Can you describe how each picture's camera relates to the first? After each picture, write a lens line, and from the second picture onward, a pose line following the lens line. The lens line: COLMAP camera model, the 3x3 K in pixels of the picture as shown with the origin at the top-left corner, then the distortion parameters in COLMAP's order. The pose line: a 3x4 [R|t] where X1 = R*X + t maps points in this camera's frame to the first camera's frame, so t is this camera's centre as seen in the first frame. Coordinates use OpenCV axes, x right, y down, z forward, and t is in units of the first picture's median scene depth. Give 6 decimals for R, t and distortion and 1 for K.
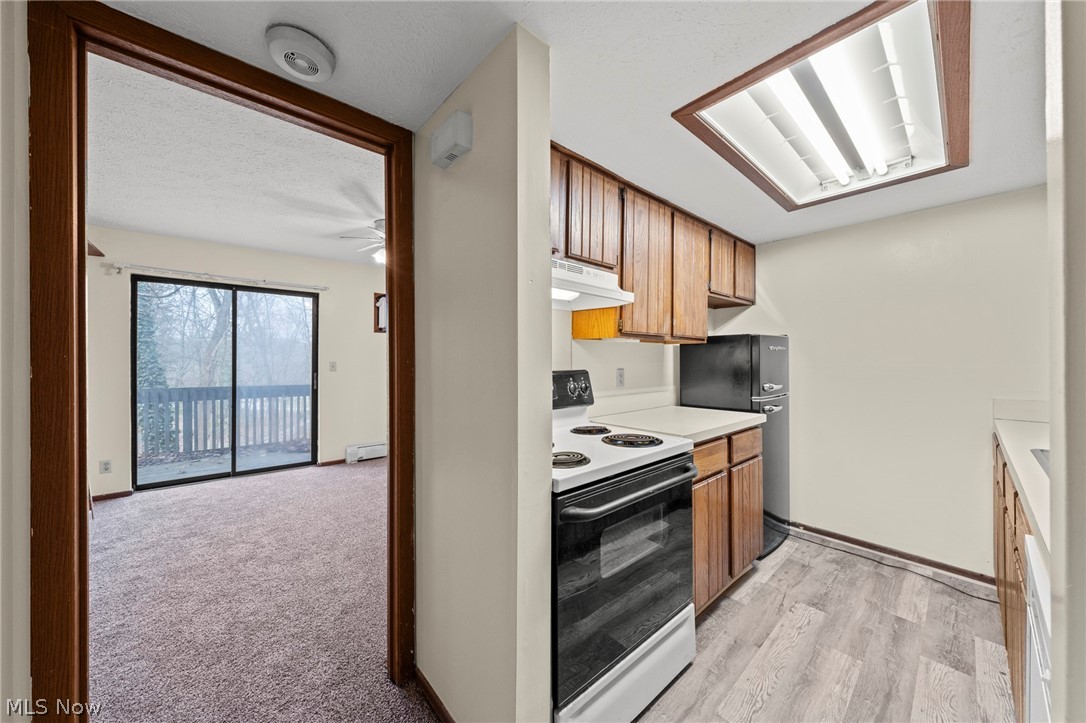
lens RADIAL K [[372.6, 0, 543.0], [0, 372.6, 361.5], [0, 0, 1]] dist [-0.002041, 0.000090]
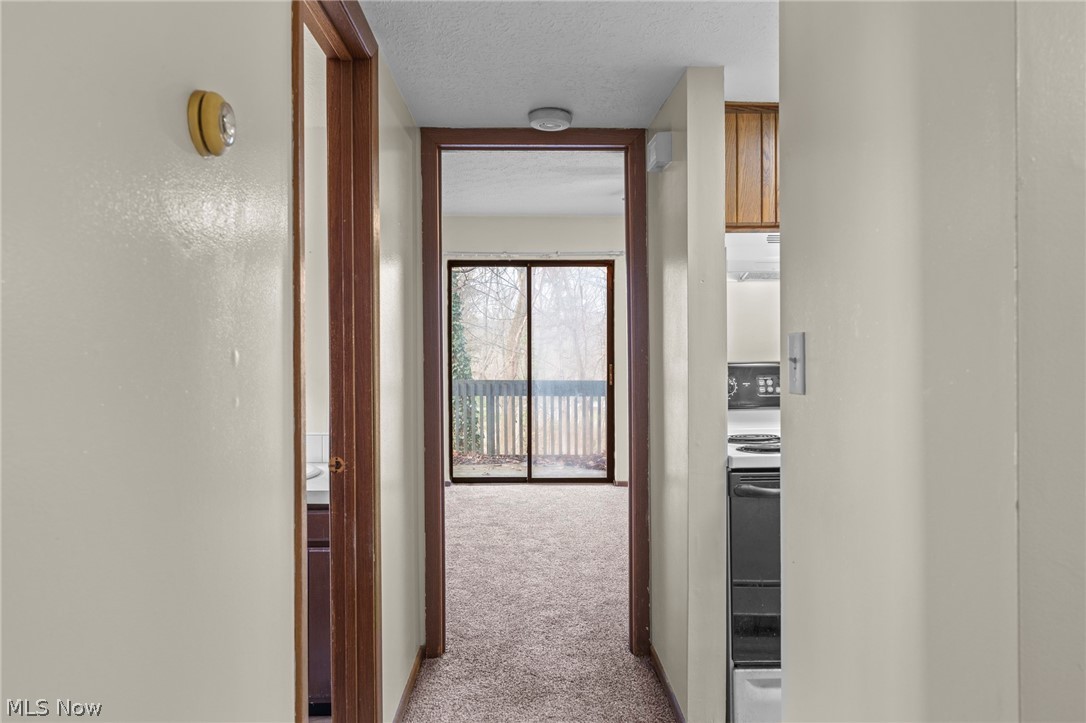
lens RADIAL K [[729.7, 0, 540.1], [0, 729.7, 348.6], [0, 0, 1]] dist [0.000887, 0.000199]
pose [[0.767934, -0.005151, -0.640508, 0.480101], [0.006673, 0.999978, -0.000041, -0.003987], [0.640494, -0.004243, 0.767952, -0.499080]]
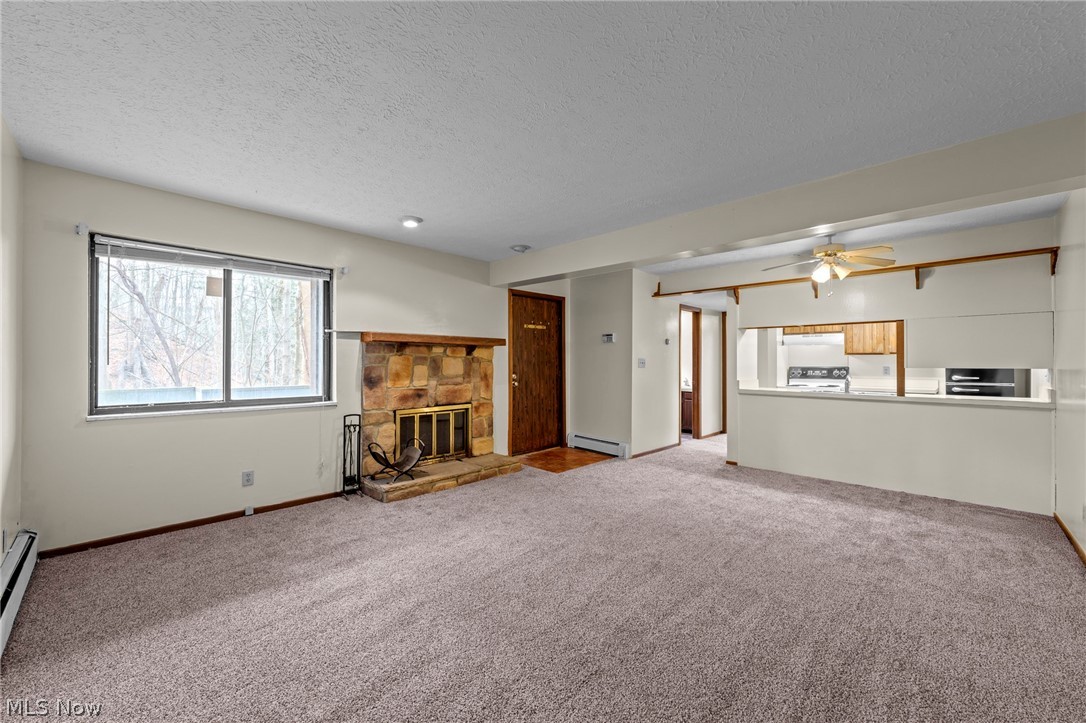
lens RADIAL K [[422.7, 0, 543.0], [0, 422.7, 361.5], [0, 0, 1]] dist [-0.000607, -0.000025]
pose [[0.078803, -0.000181, -0.996890, 2.706267], [0.000463, 1.000000, -0.000145, -0.013895], [0.996890, -0.000450, 0.078803, -1.286146]]
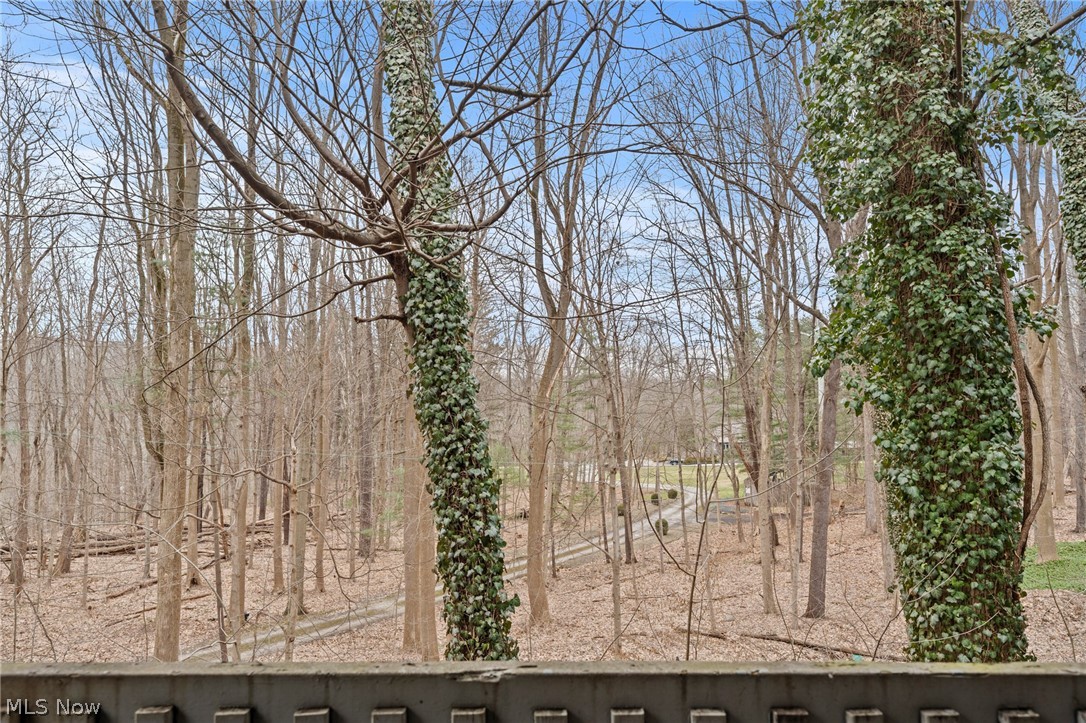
lens RADIAL K [[697.4, 0, 543.0], [0, 697.4, 361.5], [0, 0, 1]] dist [0.000848, -0.000004]
pose [[0.750846, -0.053672, -0.658293, -1.910801], [0.013436, 0.997728, -0.066022, 0.017196], [0.660341, 0.040727, 0.749861, 1.909449]]
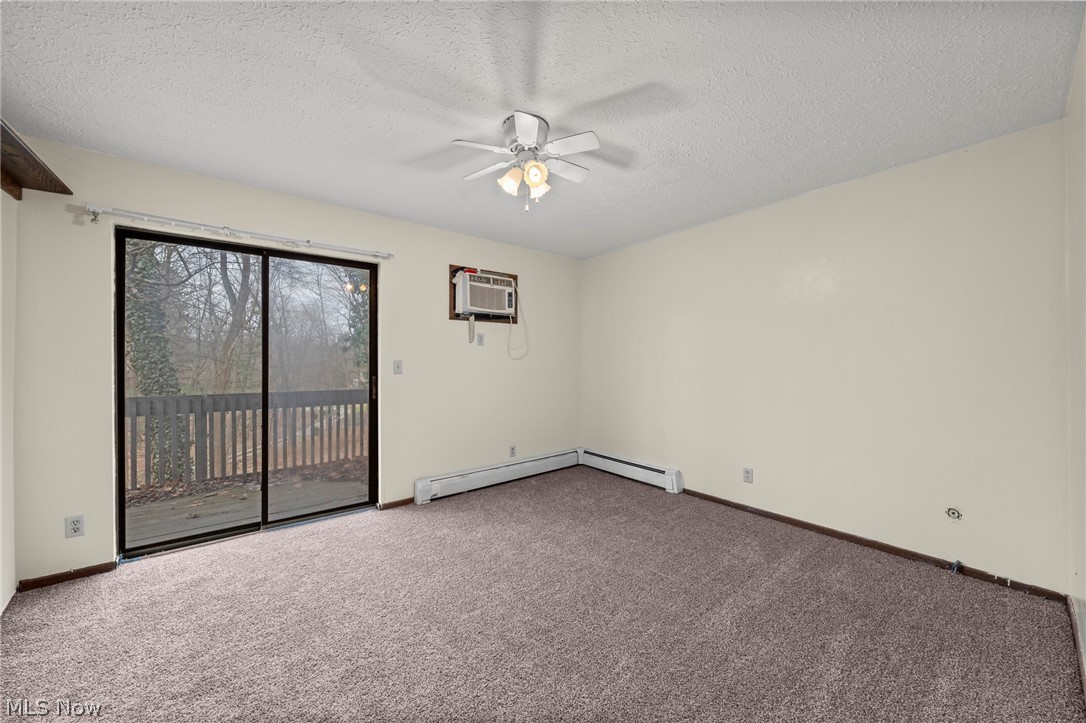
lens RADIAL K [[385.5, 0, 539.5], [0, 385.5, 360.8], [0, 0, 1]] dist [-0.001826, 0.000003]
pose [[0.998955, -0.001216, -0.045682, -0.524135], [0.001269, 0.999999, 0.001136, 0.001762], [0.045681, -0.001193, 0.998955, 0.563060]]
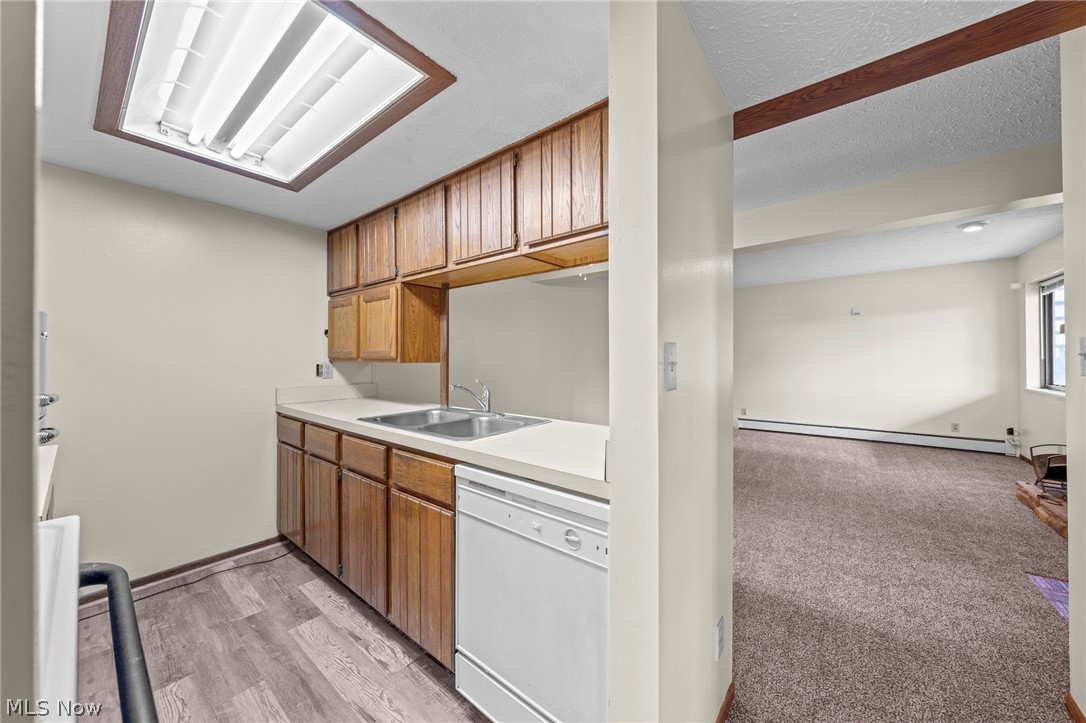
lens RADIAL K [[381.1, 0, 542.1], [0, 381.1, 356.4], [0, 0, 1]] dist [-0.000509, 0.000076]
pose [[-0.176011, 0.004785, 0.984377, -0.143568], [-0.002878, 0.999981, -0.005376, 0.001187], [-0.984384, -0.003780, -0.175994, 0.340760]]
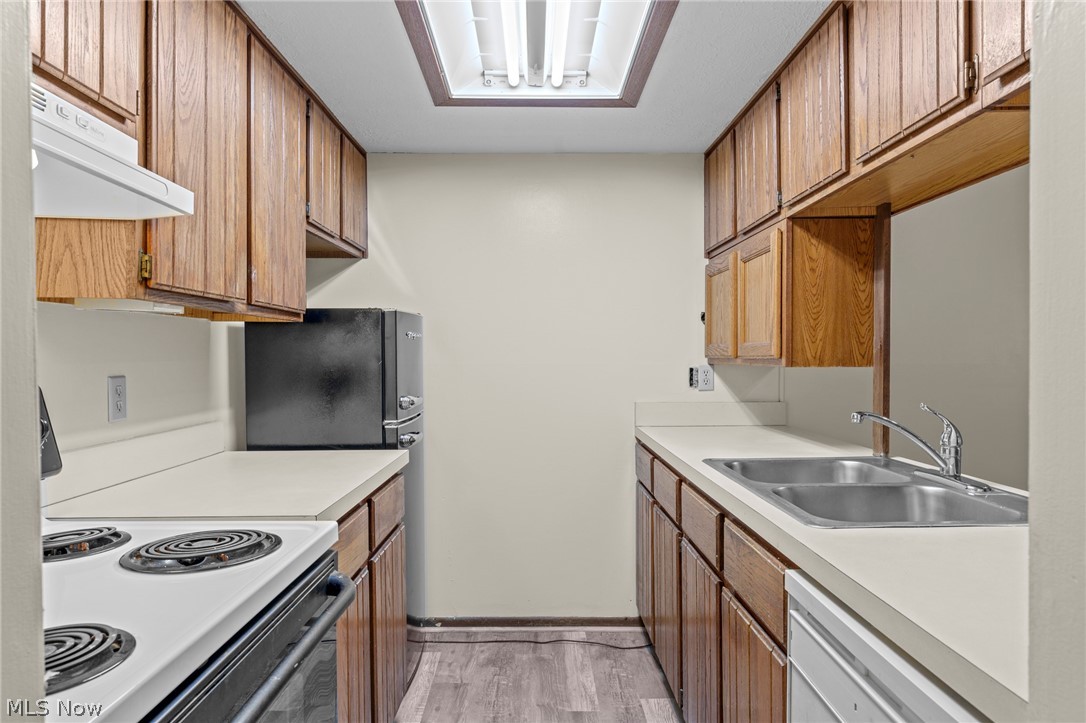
lens RADIAL K [[678.4, 0, 540.9], [0, 678.4, 371.3], [0, 0, 1]] dist [0.001828, 0.000659]
pose [[0.651350, -0.017015, 0.758586, -0.060507], [0.002518, 0.999791, 0.020264, 0.000173], [-0.758773, -0.011289, 0.651257, 0.164601]]
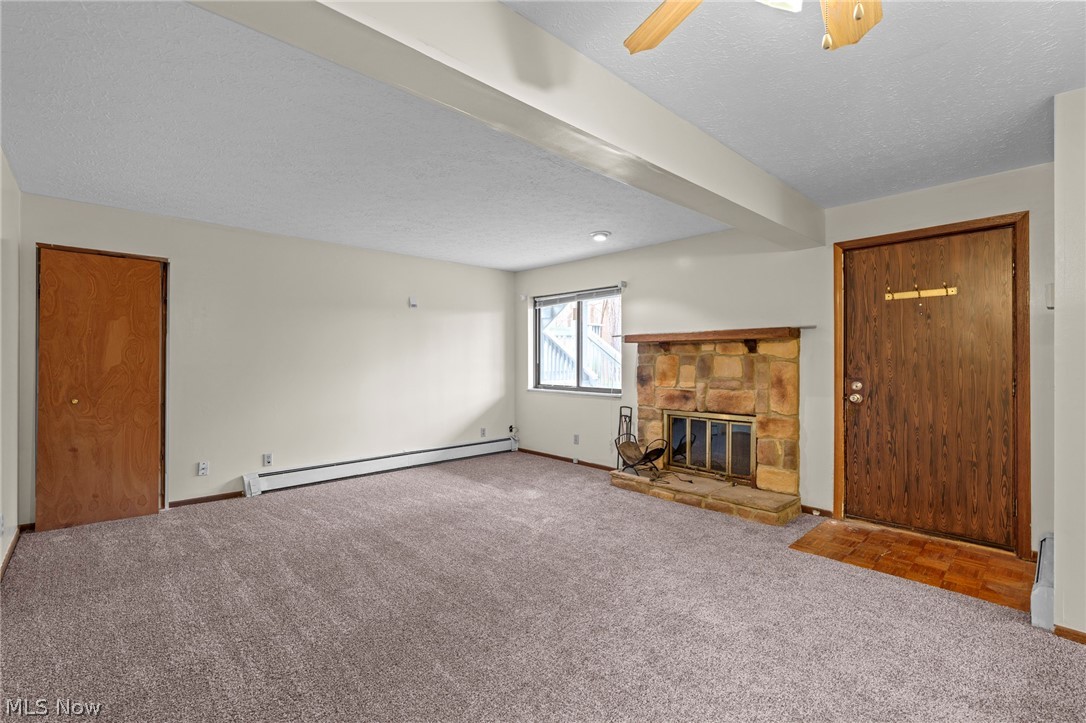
lens RADIAL K [[484.1, 0, 543.0], [0, 484.1, 361.5], [0, 0, 1]] dist [0.000775, 0.000064]
pose [[-0.999370, -0.001370, -0.035462, 1.388793], [-0.001269, 0.999995, -0.002874, -0.005499], [0.035465, -0.002827, -0.999367, 0.376573]]
